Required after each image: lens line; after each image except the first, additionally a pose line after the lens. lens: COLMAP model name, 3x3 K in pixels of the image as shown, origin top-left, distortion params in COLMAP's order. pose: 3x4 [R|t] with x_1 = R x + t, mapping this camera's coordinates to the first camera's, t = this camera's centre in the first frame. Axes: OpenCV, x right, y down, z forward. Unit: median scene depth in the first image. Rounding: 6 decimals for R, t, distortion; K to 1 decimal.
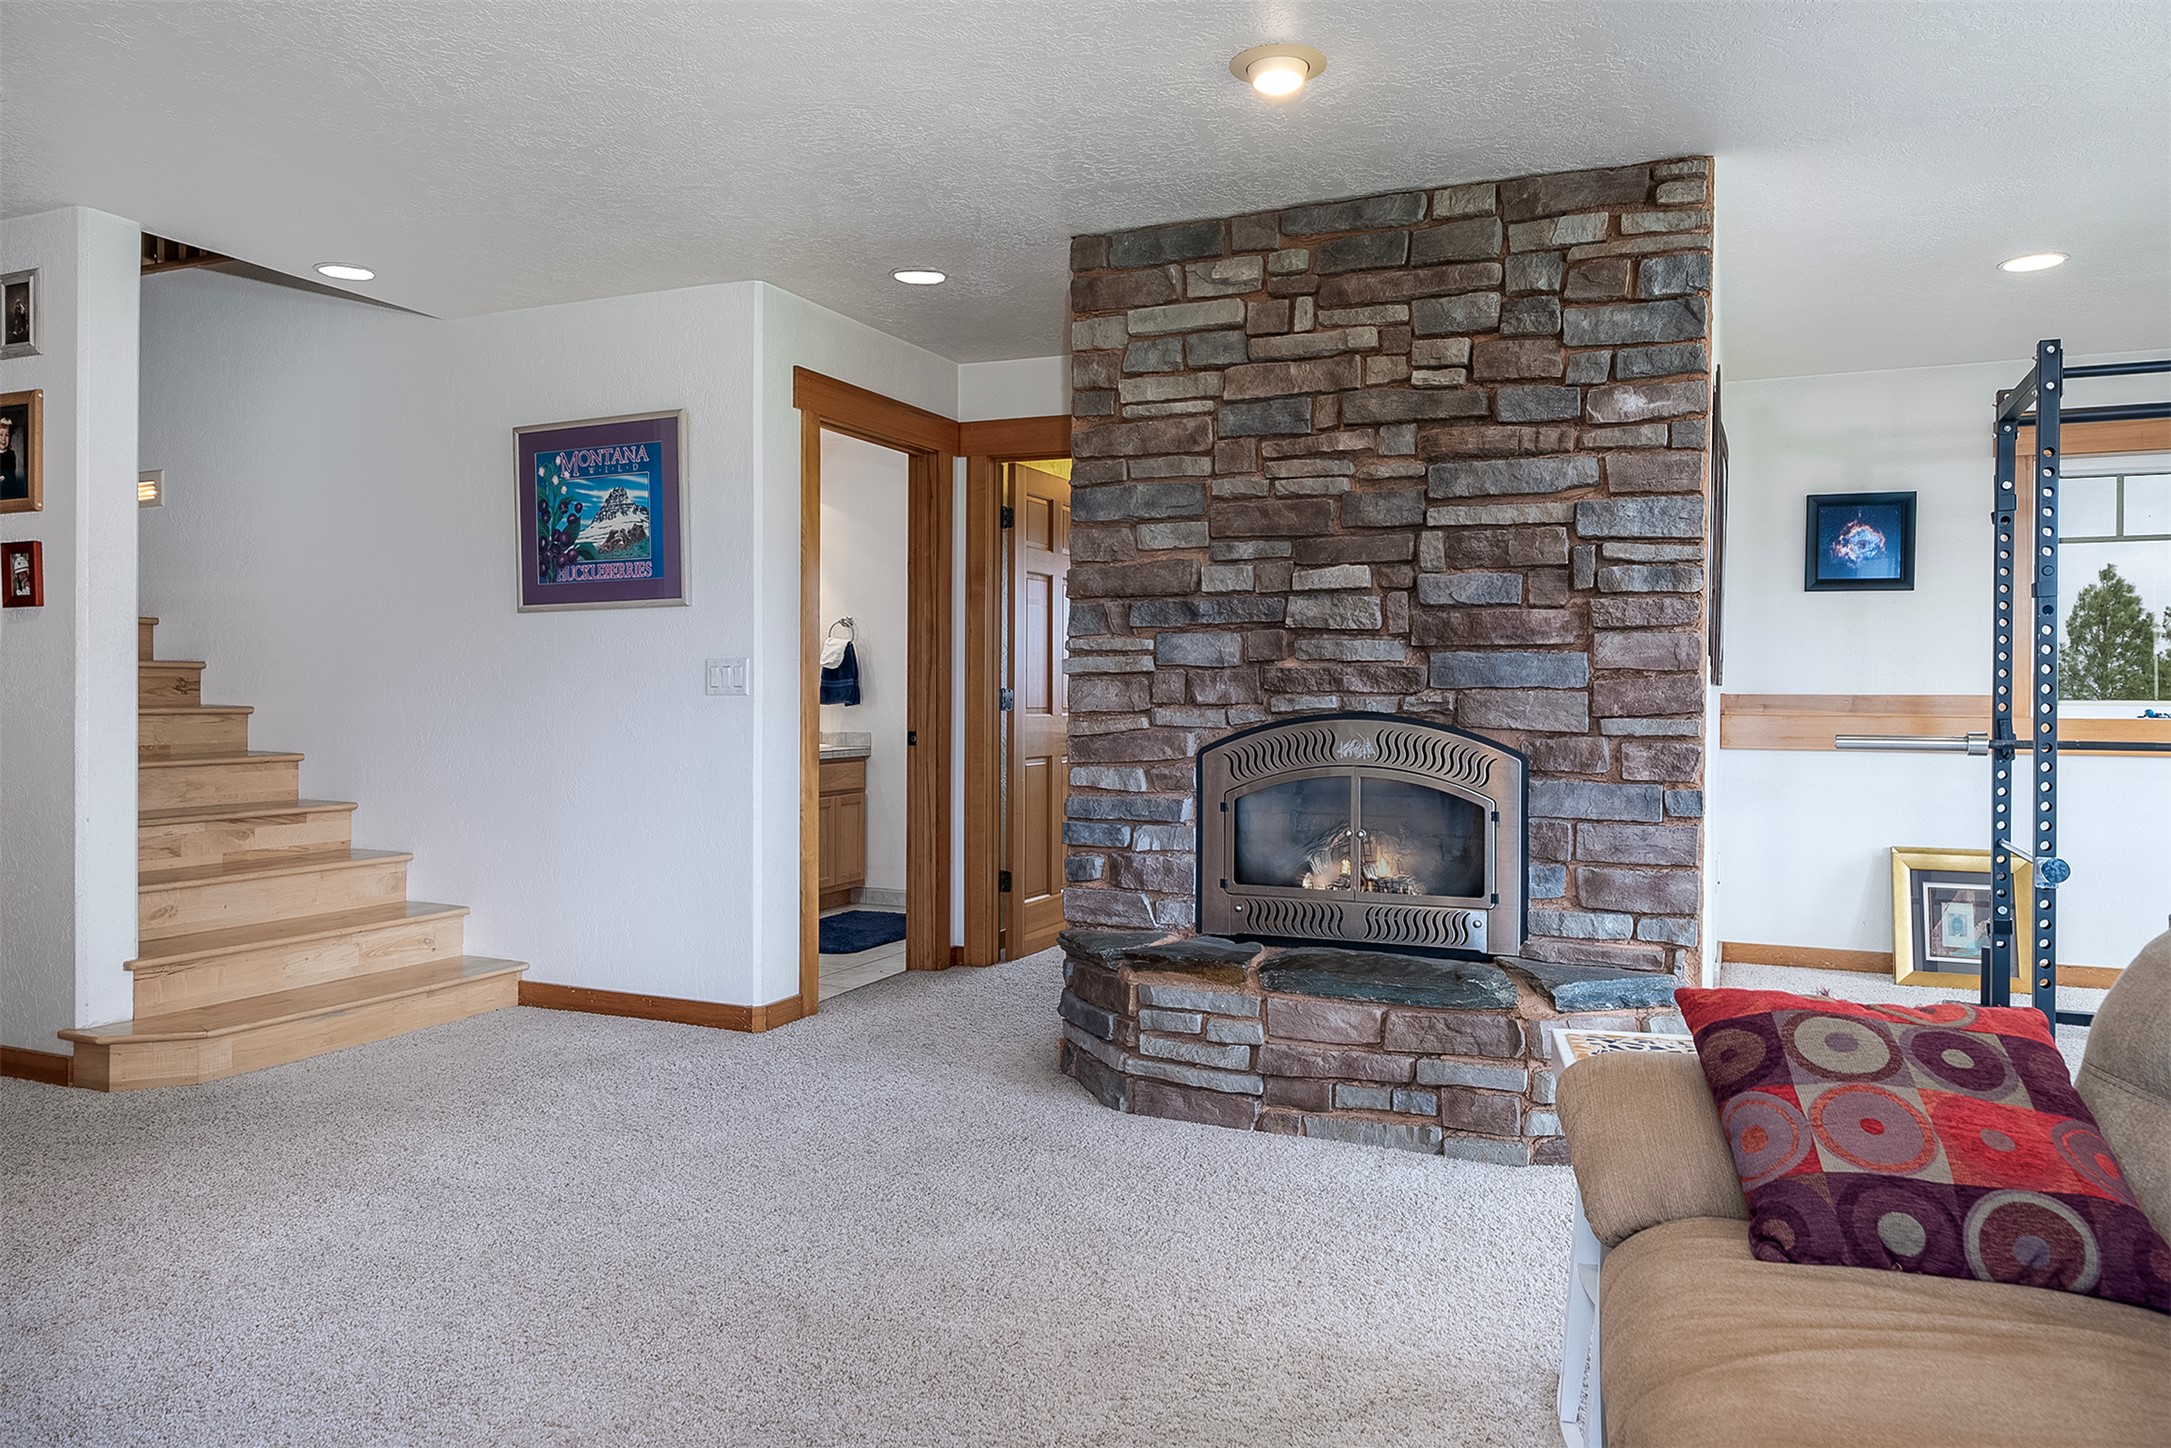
lens RADIAL K [[1474.4, 0, 1092.4], [0, 1474.4, 704.9], [0, 0, 1]] dist [0.003798, -0.003330]
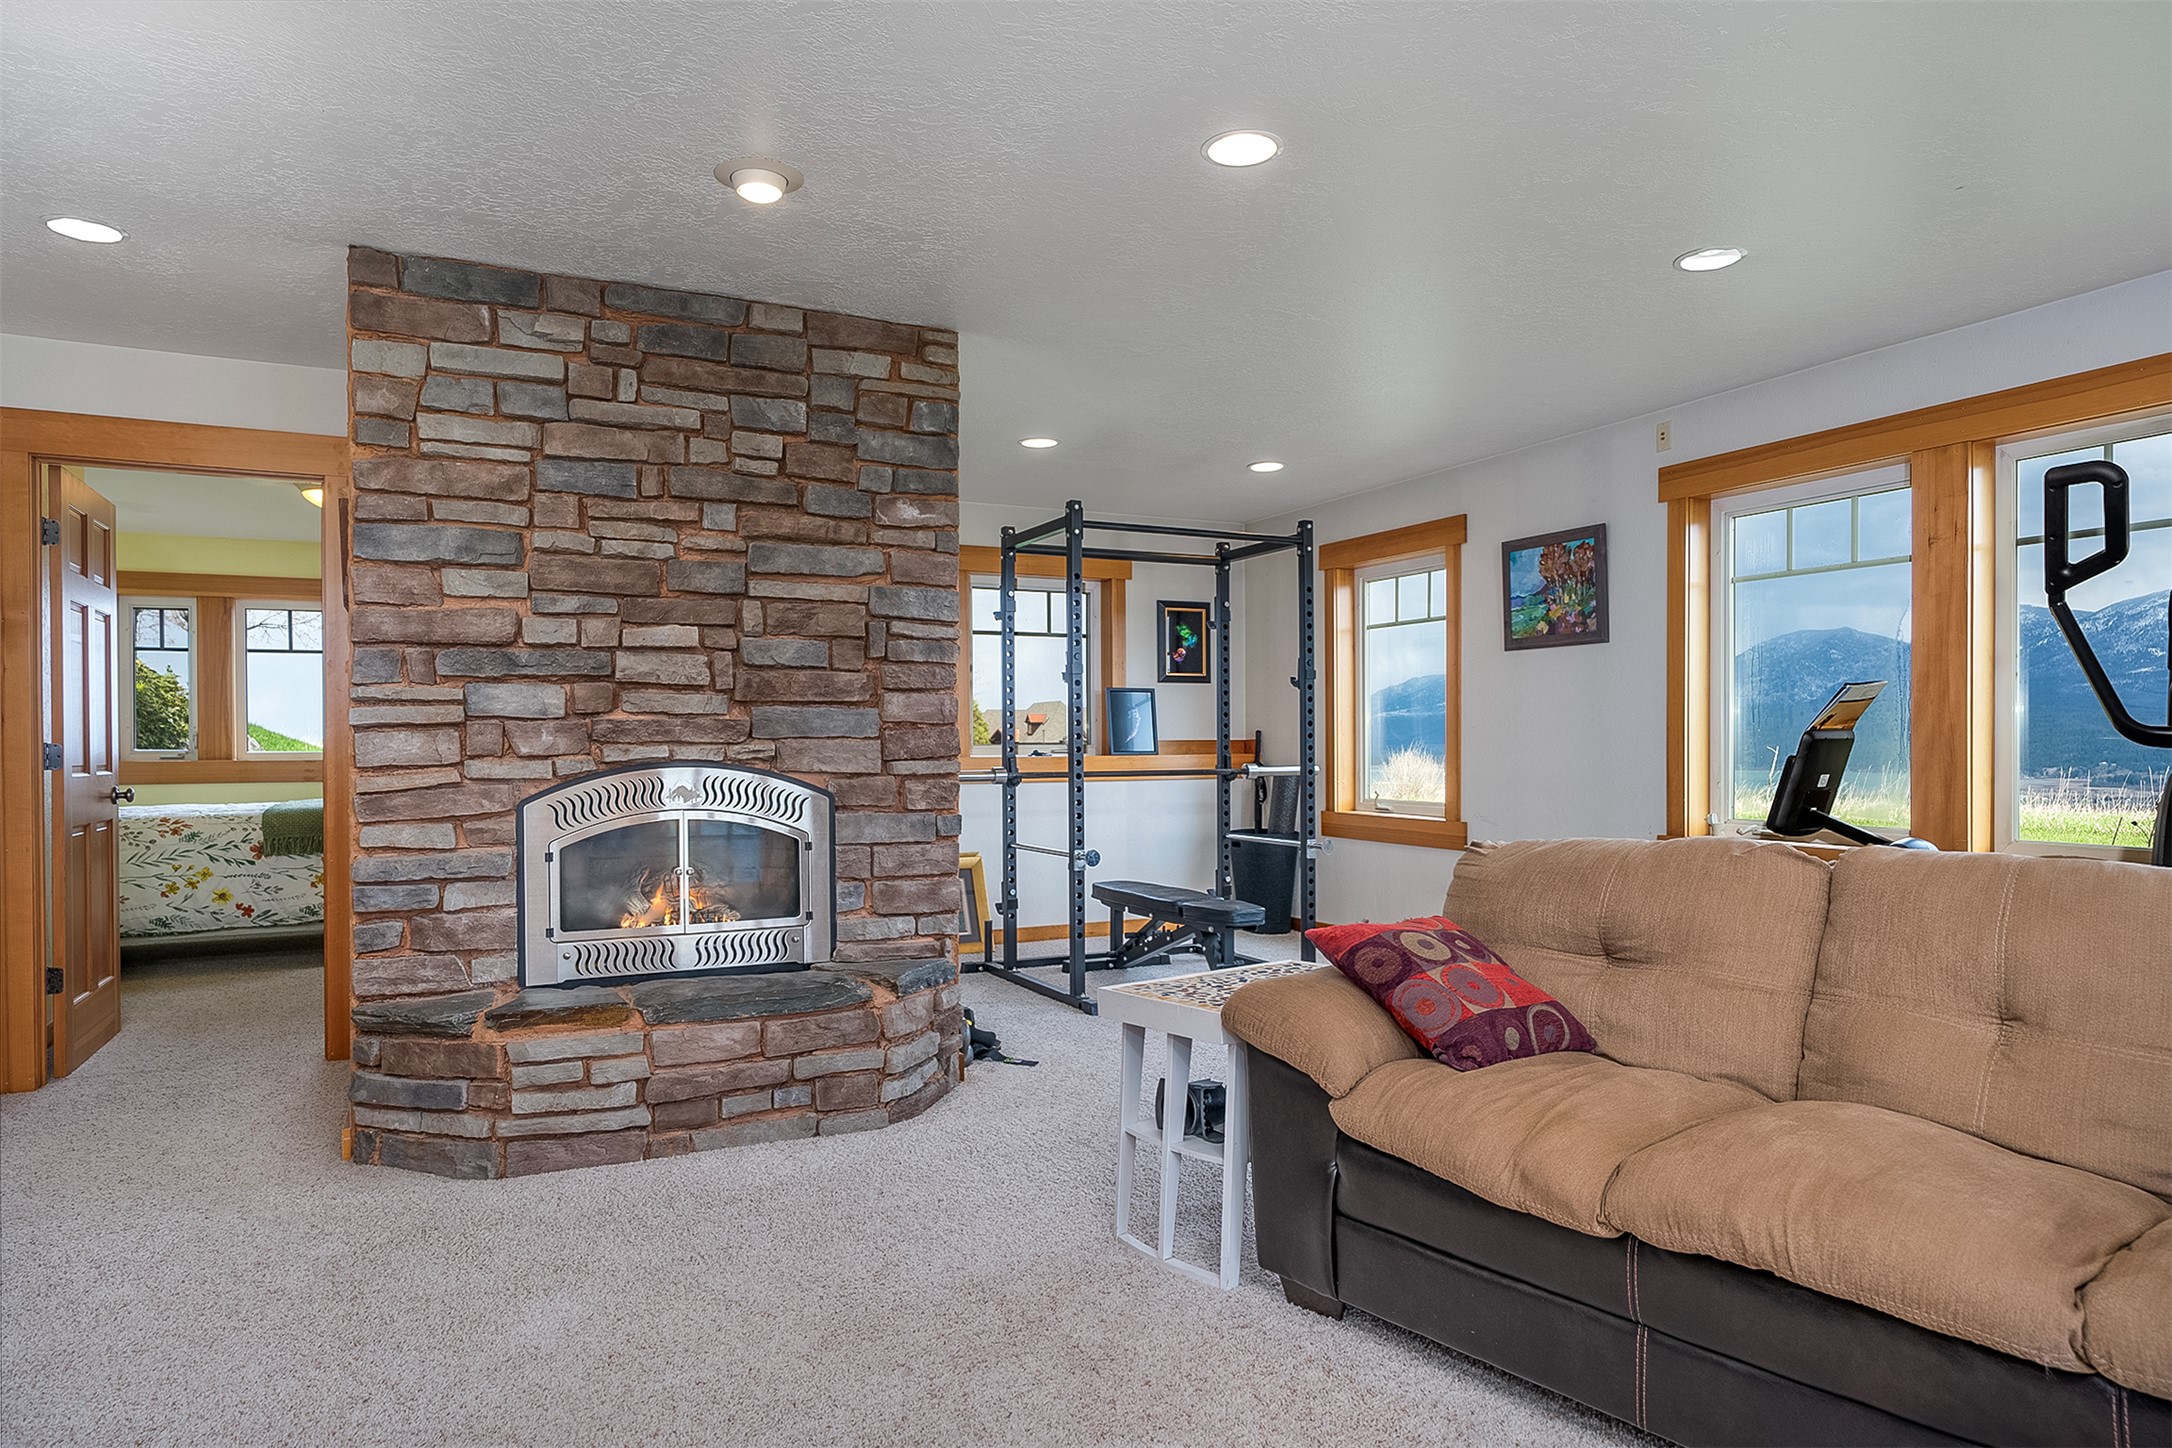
lens RADIAL K [[1354.2, 0, 1083.0], [0, 1354.2, 745.6], [0, 0, 1]] dist [-0.000972, 0.005167]
pose [[0.640801, -0.009960, 0.767642, -0.412003], [0.014169, 0.999899, 0.001146, -0.003039], [-0.767576, 0.010142, 0.640878, 0.133854]]
